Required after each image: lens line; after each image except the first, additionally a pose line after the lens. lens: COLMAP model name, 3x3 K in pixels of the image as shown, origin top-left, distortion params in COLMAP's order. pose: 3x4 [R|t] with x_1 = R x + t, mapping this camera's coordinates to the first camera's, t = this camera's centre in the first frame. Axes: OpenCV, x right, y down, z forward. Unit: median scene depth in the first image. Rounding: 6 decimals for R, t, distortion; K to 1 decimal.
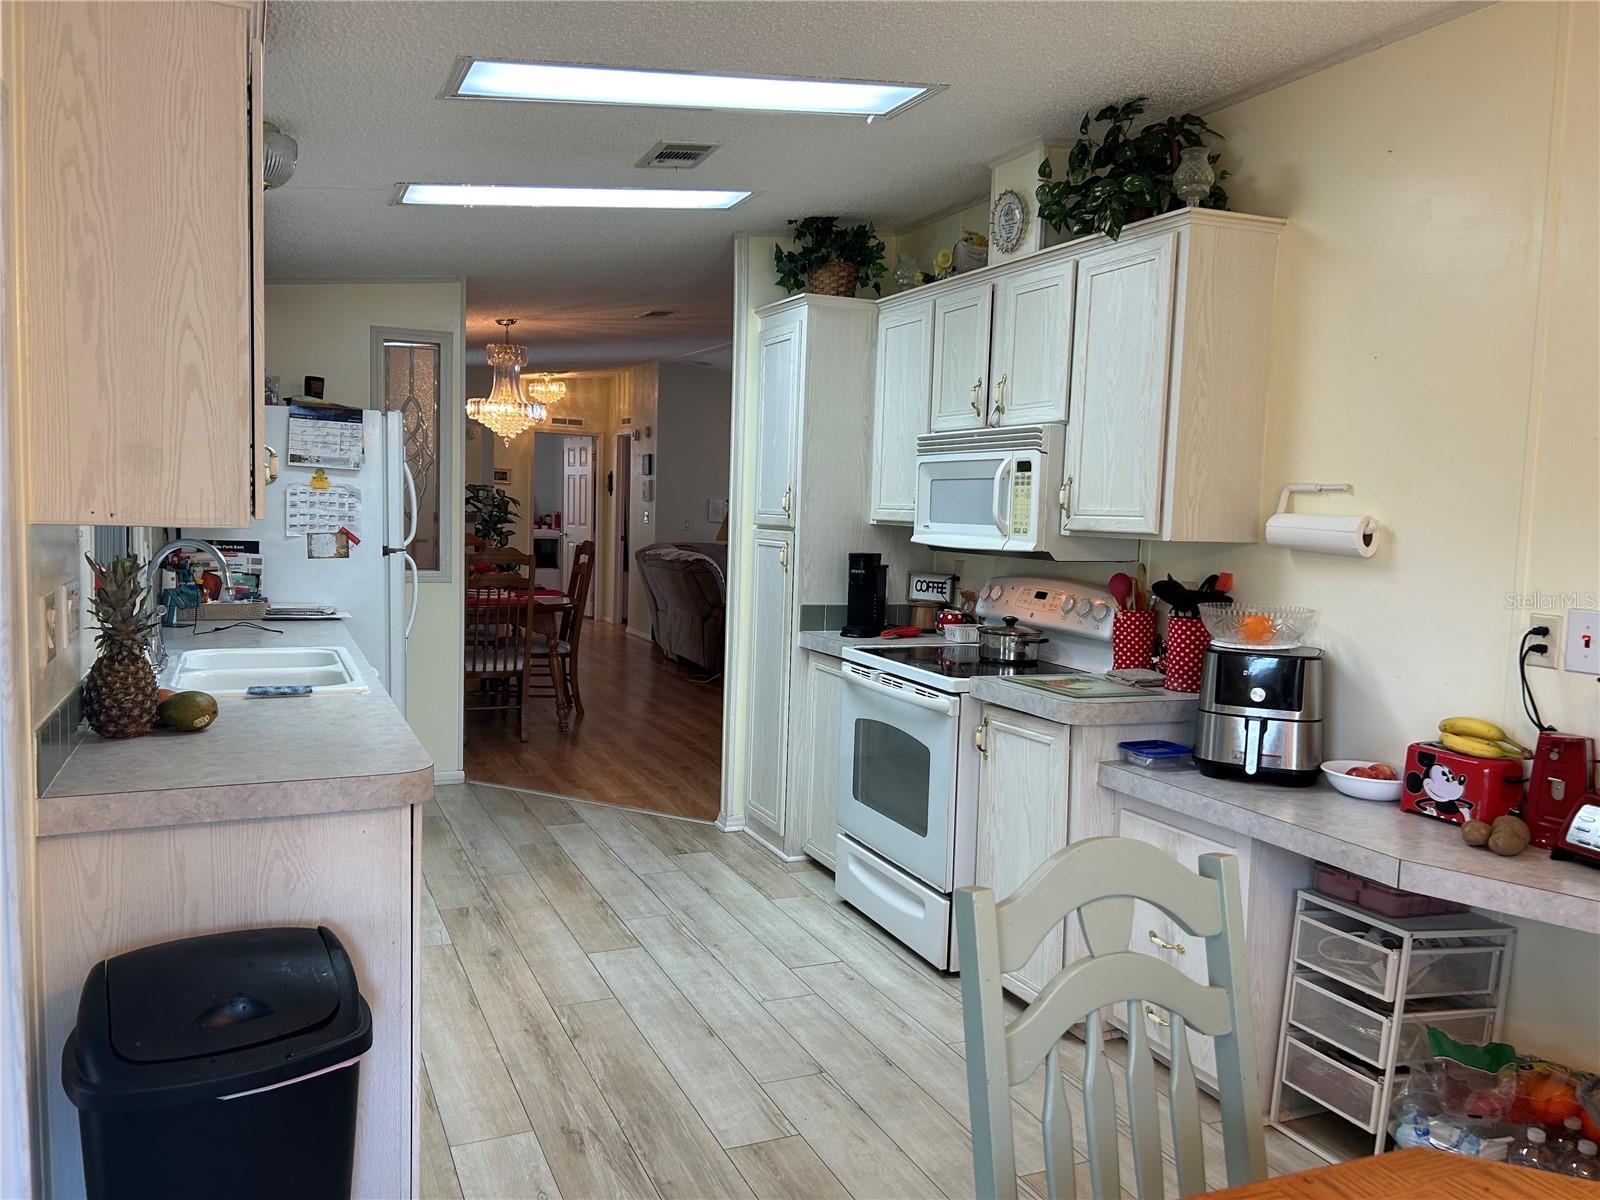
lens RADIAL K [[1207.0, 0, 806.4], [0, 1207.0, 603.8], [0, 0, 1]] dist [0.049939, -0.023878]
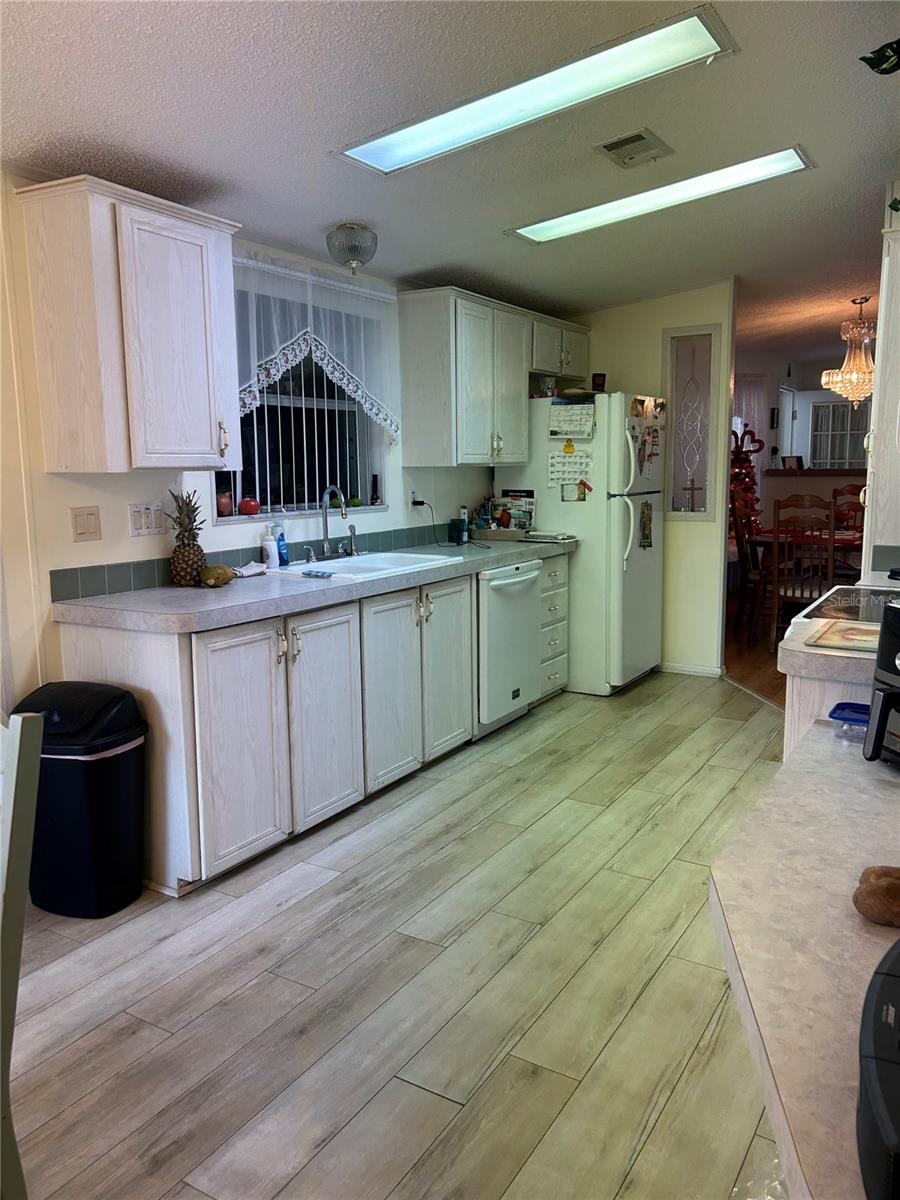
lens RADIAL K [[905.2, 0, 453.2], [0, 905.2, 598.8], [0, 0, 1]] dist [0.049939, -0.023878]
pose [[0.565112, 0.086348, -0.820483, 0.492065], [-0.040254, 0.996209, 0.077116, 0.000936], [0.824032, -0.010552, 0.566445, 0.312546]]
